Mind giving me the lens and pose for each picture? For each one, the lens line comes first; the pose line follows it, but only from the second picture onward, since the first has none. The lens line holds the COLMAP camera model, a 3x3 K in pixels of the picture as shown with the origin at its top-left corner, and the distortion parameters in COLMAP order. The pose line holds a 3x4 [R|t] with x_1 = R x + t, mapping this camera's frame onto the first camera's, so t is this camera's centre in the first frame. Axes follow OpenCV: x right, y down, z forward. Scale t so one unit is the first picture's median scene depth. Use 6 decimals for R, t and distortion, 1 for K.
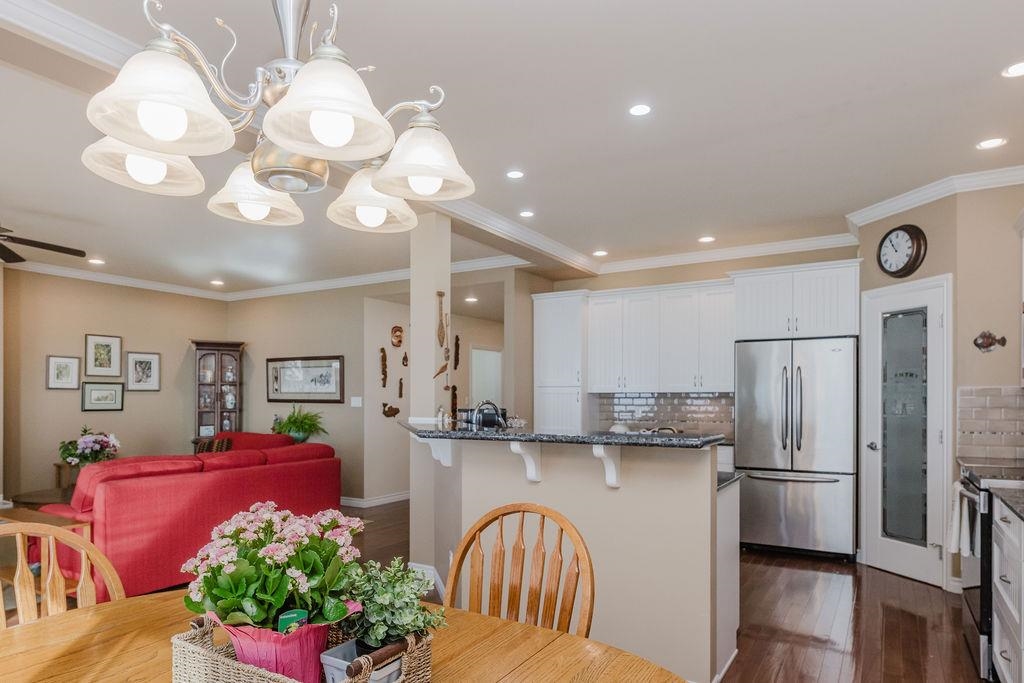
lens RADIAL K [[623.6, 0, 513.1], [0, 623.6, 400.5], [0, 0, 1]] dist [0.000464, 0.000063]
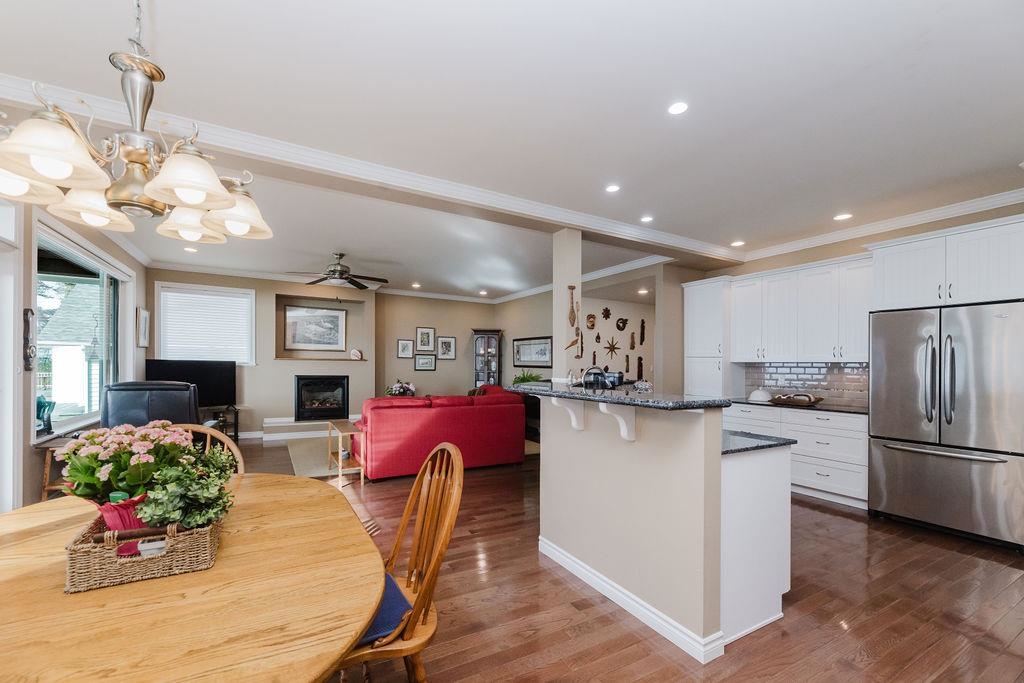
lens RADIAL K [[422.9, 0, 506.0], [0, 422.9, 367.3], [0, 0, 1]] dist [-0.004016, 0.000320]
pose [[0.868388, 0.013934, -0.495690, 0.135155], [-0.015116, 0.999884, 0.001626, 0.002285], [0.495655, 0.006080, 0.868498, 0.079564]]
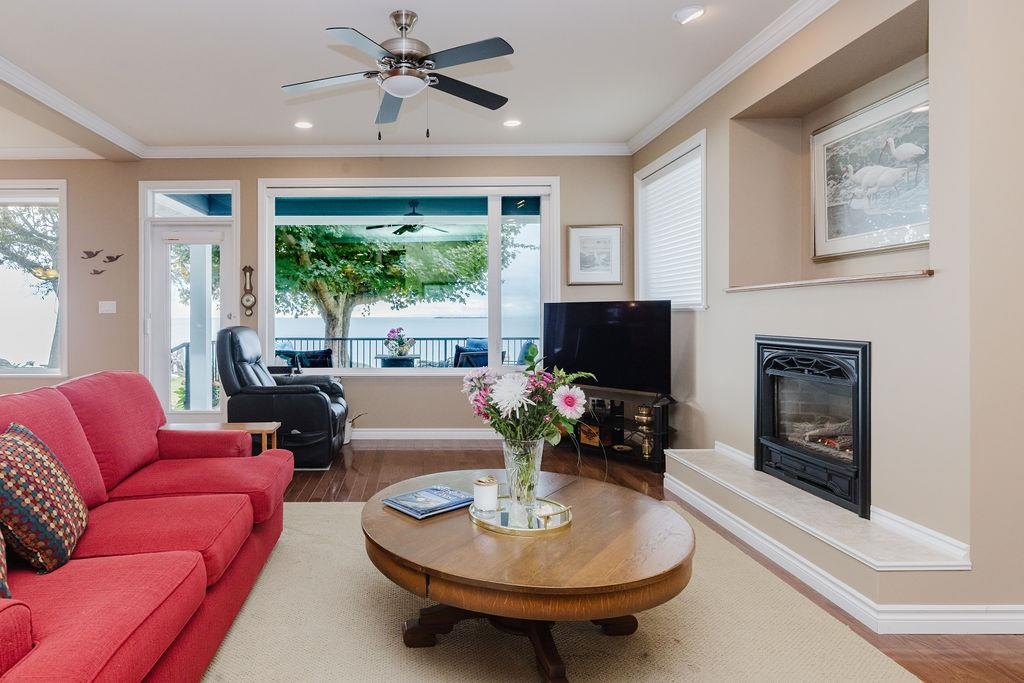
lens RADIAL K [[588.9, 0, 408.3], [0, 588.9, 310.9], [0, 0, 1]] dist [-0.002125, -0.002696]
pose [[-0.865808, -0.002928, -0.500368, -0.318981], [0.000329, 0.999979, -0.006421, 0.014217], [0.500377, -0.005725, -0.865789, 0.985018]]
